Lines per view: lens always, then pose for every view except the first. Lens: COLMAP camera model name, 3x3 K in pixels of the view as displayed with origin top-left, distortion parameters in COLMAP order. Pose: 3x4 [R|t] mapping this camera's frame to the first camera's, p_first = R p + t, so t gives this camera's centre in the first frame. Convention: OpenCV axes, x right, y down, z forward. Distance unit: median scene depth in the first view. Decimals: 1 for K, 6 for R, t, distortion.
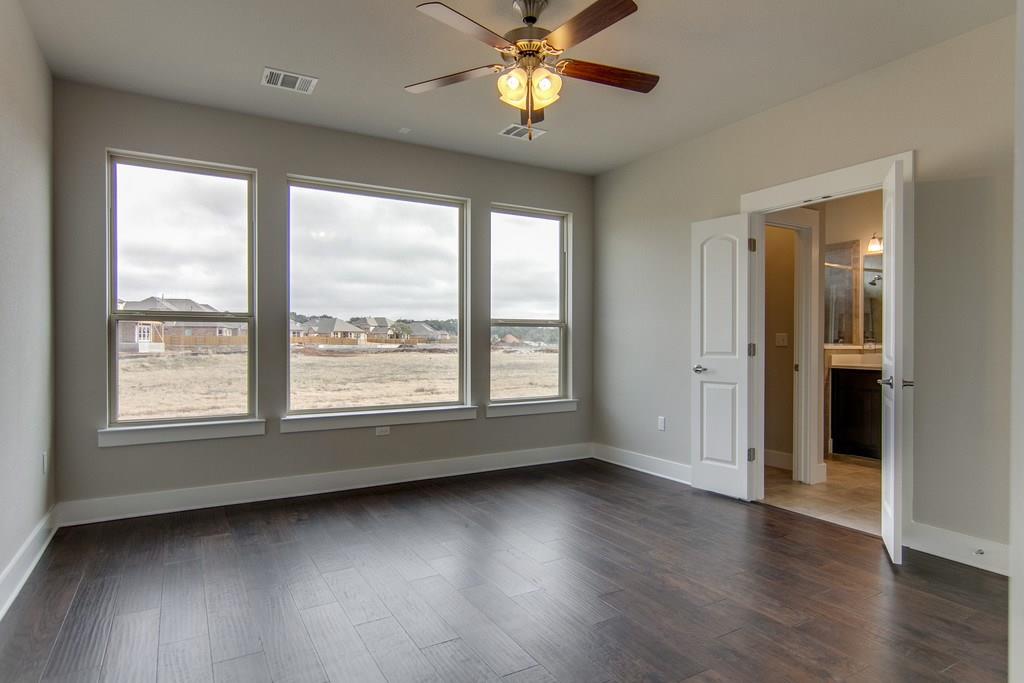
lens RADIAL K [[584.1, 0, 511.7], [0, 584.1, 341.3], [0, 0, 1]] dist [0.004746, -0.001011]
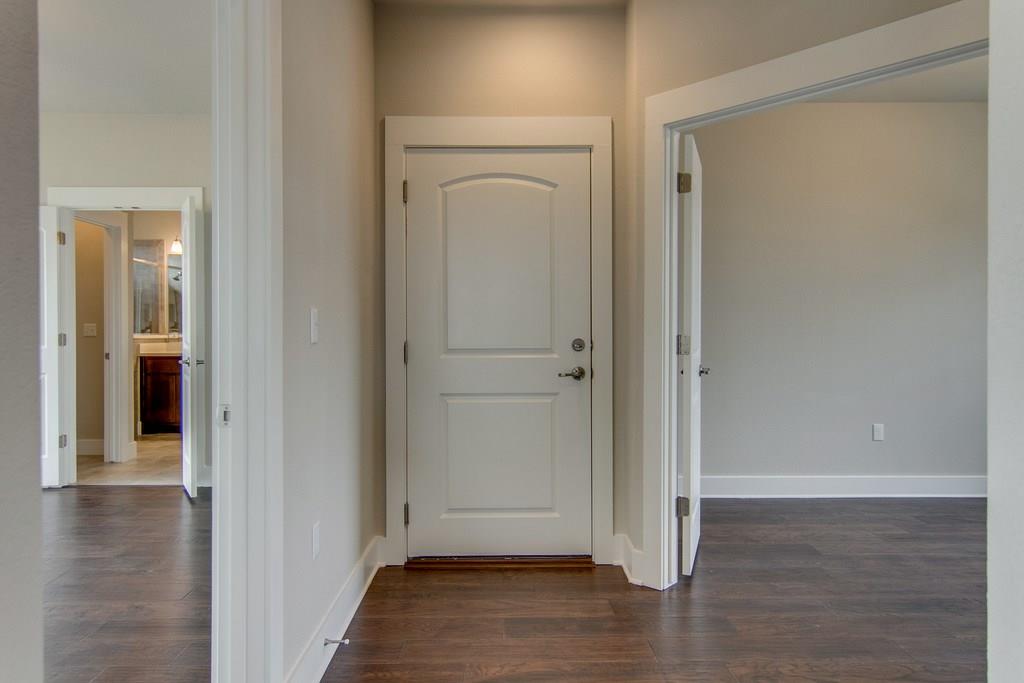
lens RADIAL K [[623.4, 0, 512.6], [0, 623.4, 334.1], [0, 0, 1]] dist [-0.006130, 0.005784]
pose [[0.502306, -0.009261, 0.864640, -0.133619], [0.006362, 0.999955, 0.007015, 0.001864], [-0.864667, 0.001977, 0.502342, -0.228543]]
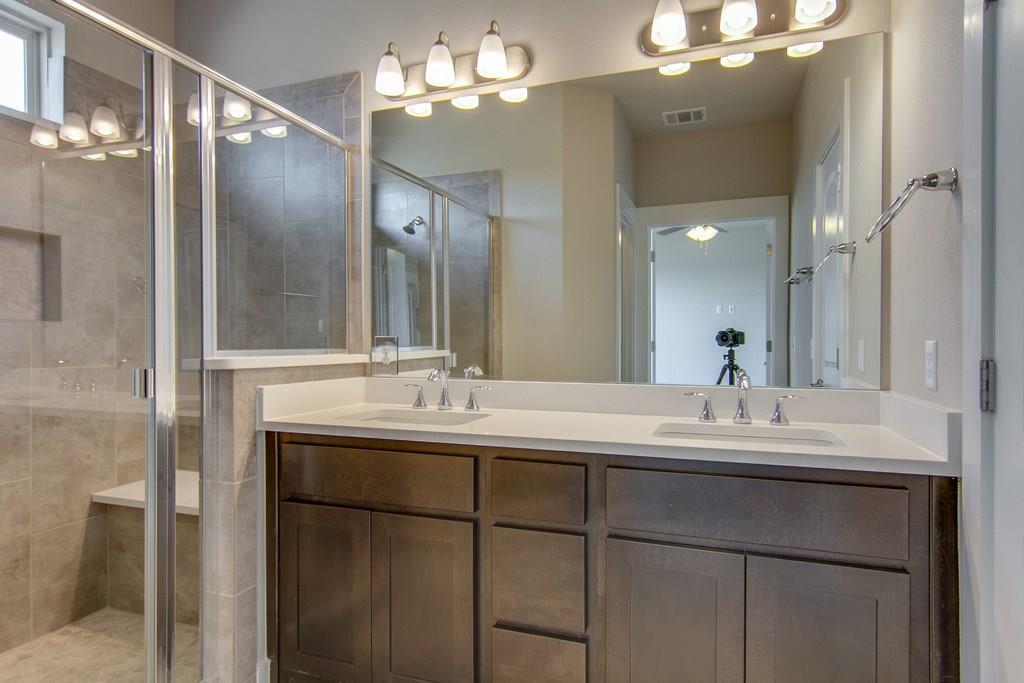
lens RADIAL K [[584.1, 0, 512.9], [0, 584.1, 344.2], [0, 0, 1]] dist [0.004746, -0.001011]
pose [[0.777220, -0.007983, 0.629178, 0.600833], [0.009998, 0.999950, 0.000337, 0.002840], [-0.629149, 0.006029, 0.777261, 0.898575]]
